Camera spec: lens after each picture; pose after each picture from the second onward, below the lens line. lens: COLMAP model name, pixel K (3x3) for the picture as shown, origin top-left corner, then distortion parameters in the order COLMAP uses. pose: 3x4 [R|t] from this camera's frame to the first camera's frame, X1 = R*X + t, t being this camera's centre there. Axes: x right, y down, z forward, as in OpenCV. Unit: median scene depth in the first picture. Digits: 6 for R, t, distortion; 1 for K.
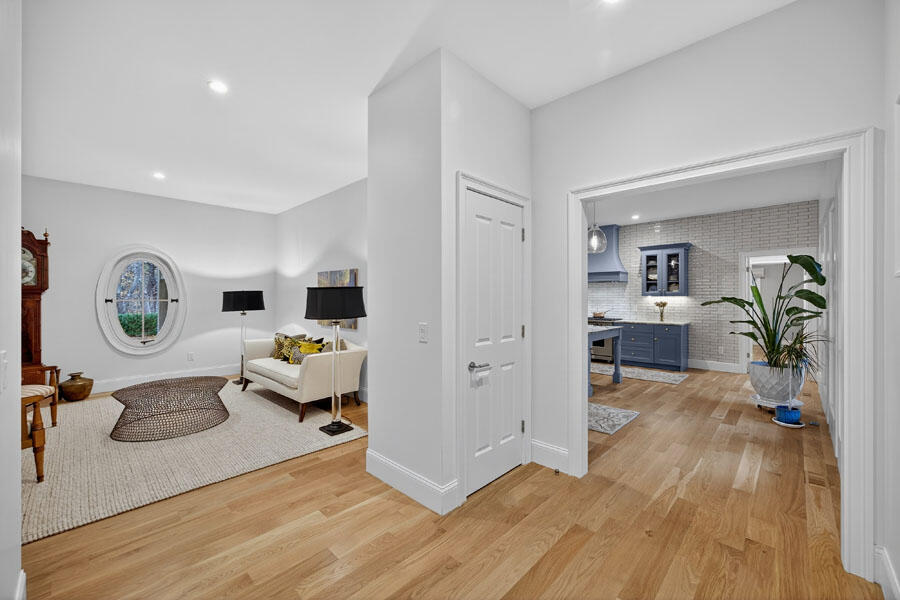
lens RADIAL K [[359.3, 0, 448.7], [0, 359.3, 299.2], [0, 0, 1]] dist [-0.002643, -0.000383]
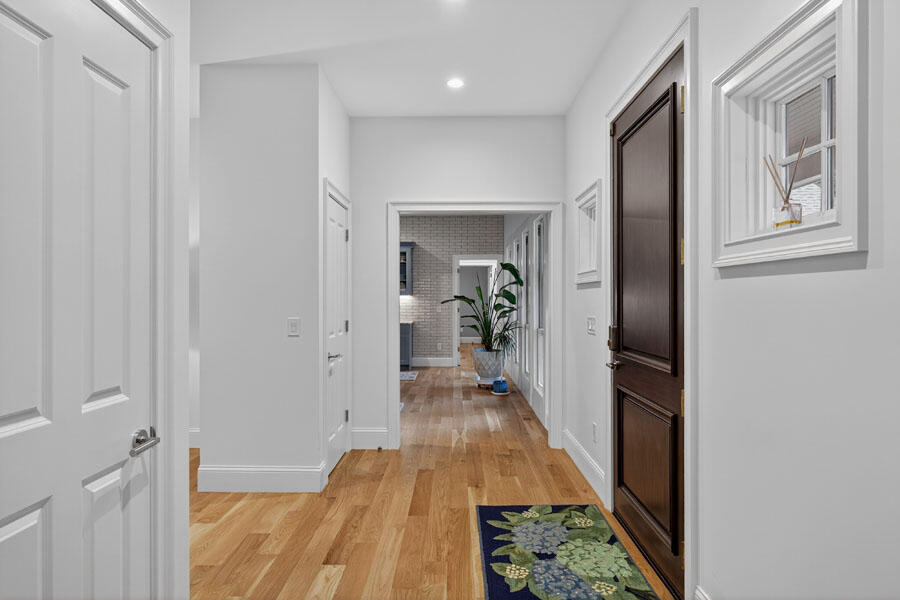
lens RADIAL K [[526.4, 0, 450.7], [0, 526.4, 299.9], [0, 0, 1]] dist [-0.009978, -0.000618]
pose [[0.726581, -0.000574, 0.687081, -0.639353], [0.000657, 1.000000, 0.000141, 0.011797], [-0.687081, 0.000349, 0.726581, -0.337317]]
